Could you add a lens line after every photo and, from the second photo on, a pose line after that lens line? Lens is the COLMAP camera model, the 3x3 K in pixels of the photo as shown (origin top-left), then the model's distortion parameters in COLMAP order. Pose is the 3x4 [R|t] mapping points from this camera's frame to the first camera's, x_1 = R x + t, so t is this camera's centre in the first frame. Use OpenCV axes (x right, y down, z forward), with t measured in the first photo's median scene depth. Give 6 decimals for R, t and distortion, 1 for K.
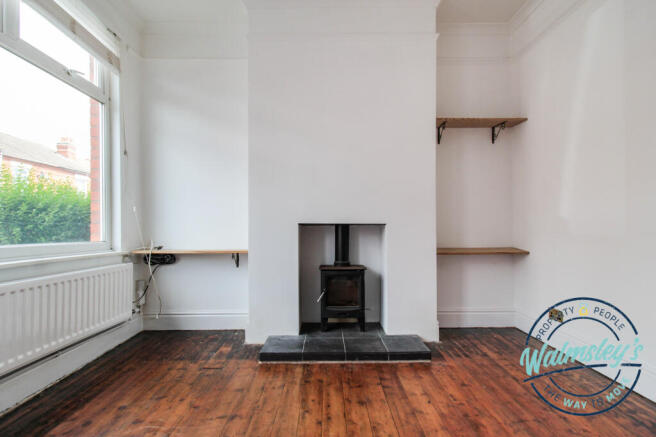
lens RADIAL K [[321.1, 0, 326.9], [0, 321.1, 226.2], [0, 0, 1]] dist [0.003503, 0.000409]
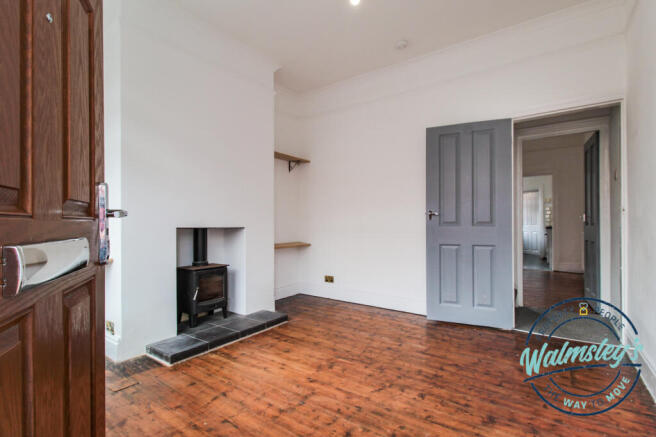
lens RADIAL K [[321.1, 0, 326.9], [0, 321.1, 226.2], [0, 0, 1]] dist [0.003503, 0.000409]
pose [[0.577588, -0.003588, 0.816320, -0.660141], [0.004399, 0.999989, 0.001283, -0.012219], [-0.816316, 0.002850, 0.577598, 0.007845]]
